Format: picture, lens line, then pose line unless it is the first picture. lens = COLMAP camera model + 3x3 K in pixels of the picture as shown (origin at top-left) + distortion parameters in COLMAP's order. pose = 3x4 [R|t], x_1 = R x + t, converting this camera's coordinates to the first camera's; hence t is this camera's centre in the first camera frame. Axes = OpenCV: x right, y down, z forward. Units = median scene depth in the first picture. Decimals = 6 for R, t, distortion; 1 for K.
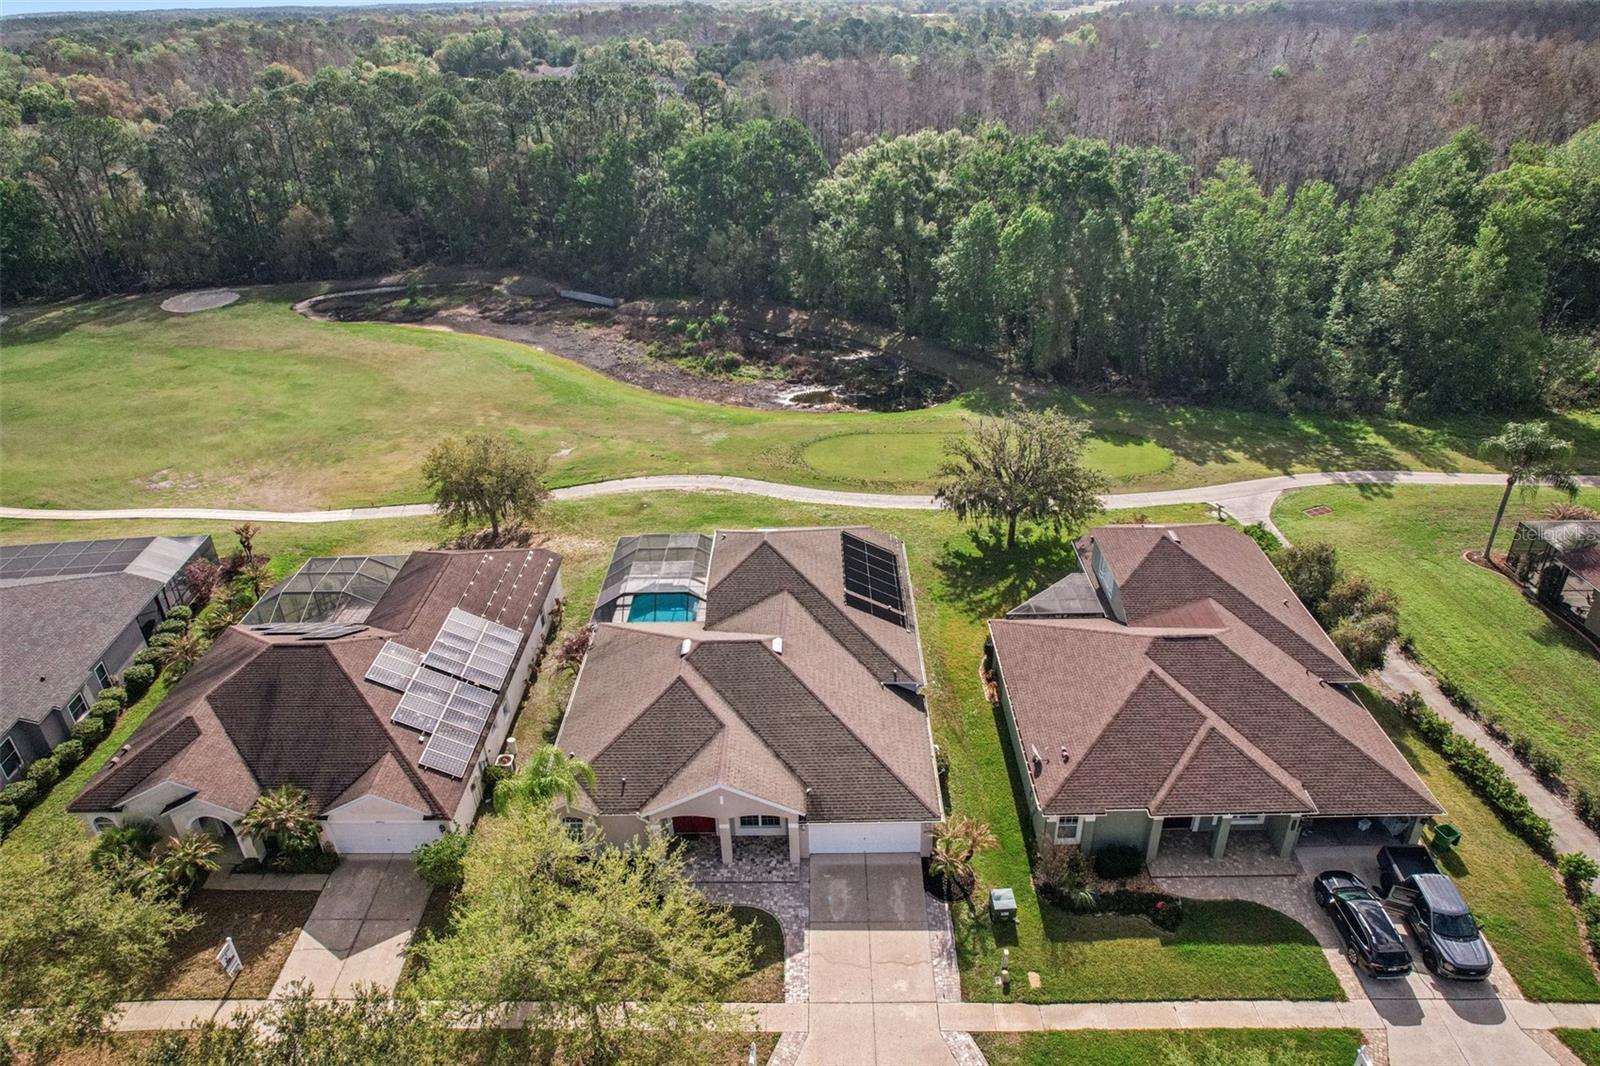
lens RADIAL K [[1008.1, 0, 800.0], [0, 1008.1, 533.0], [0, 0, 1]] dist [-0.043972, 0.001106]
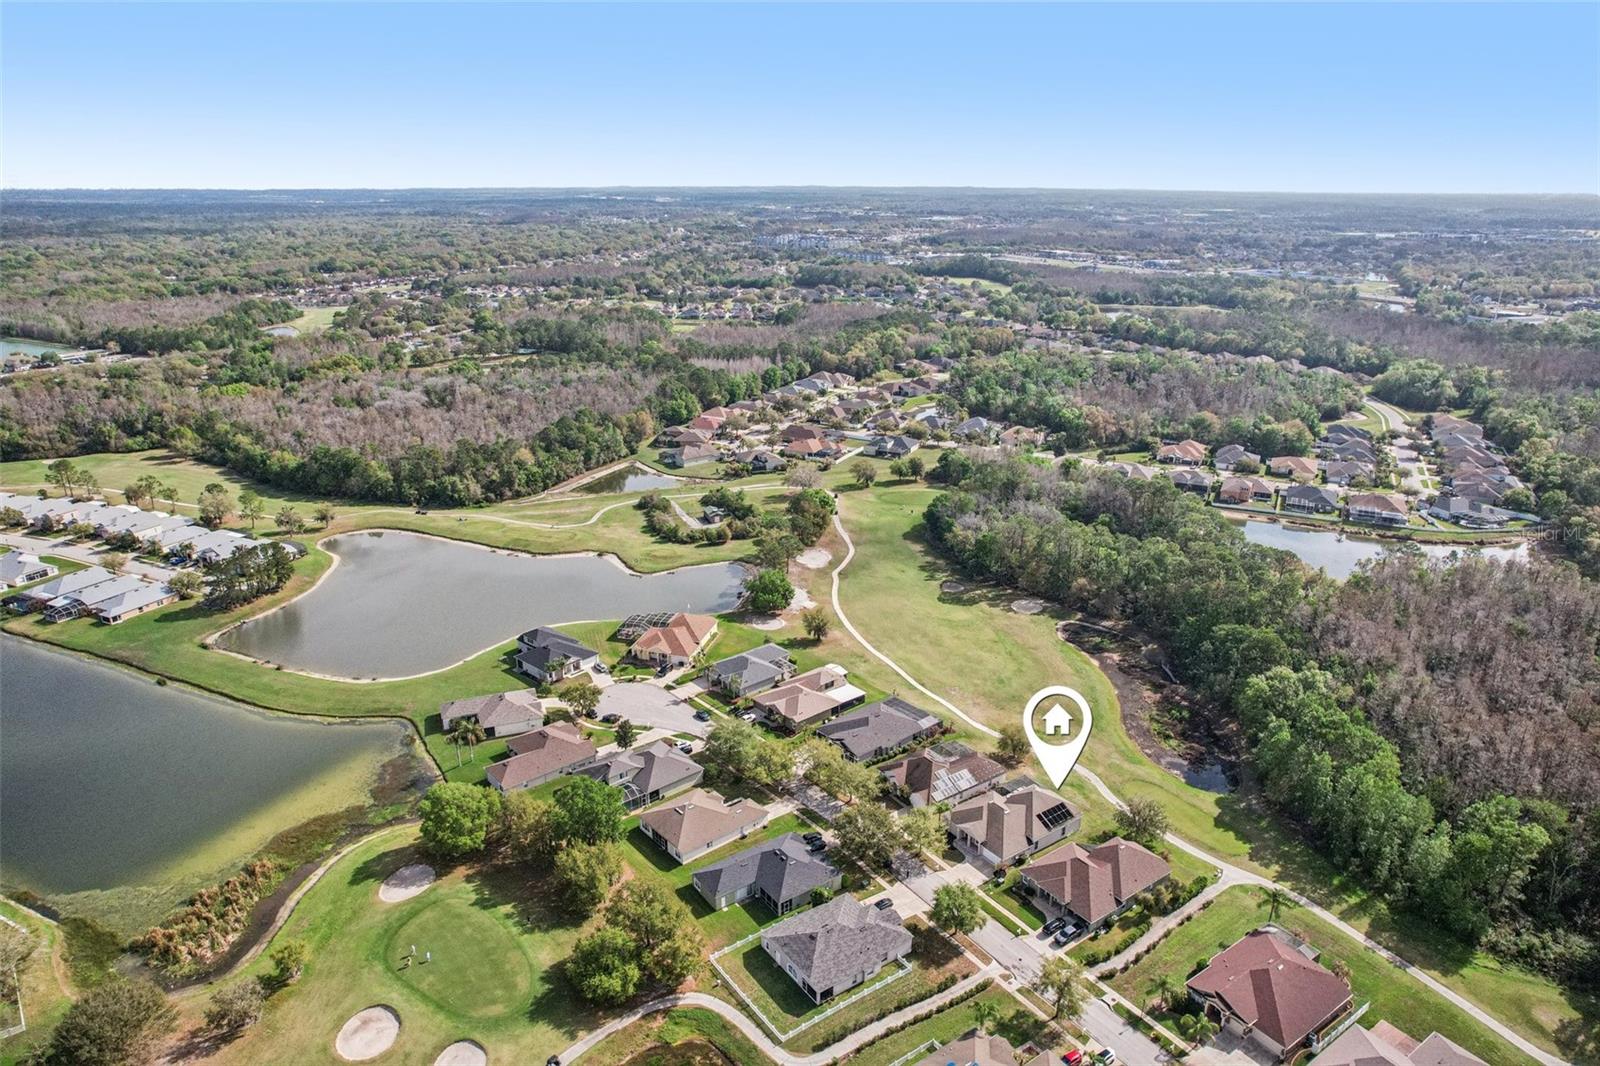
lens RADIAL K [[1008.1, 0, 800.0], [0, 1008.1, 533.0], [0, 0, 1]] dist [-0.043972, 0.001106]
pose [[0.578445, 0.285564, -0.764104, 1.849892], [-0.399971, 0.915680, 0.039424, -0.610291], [0.710932, 0.282814, 0.643888, -2.069598]]
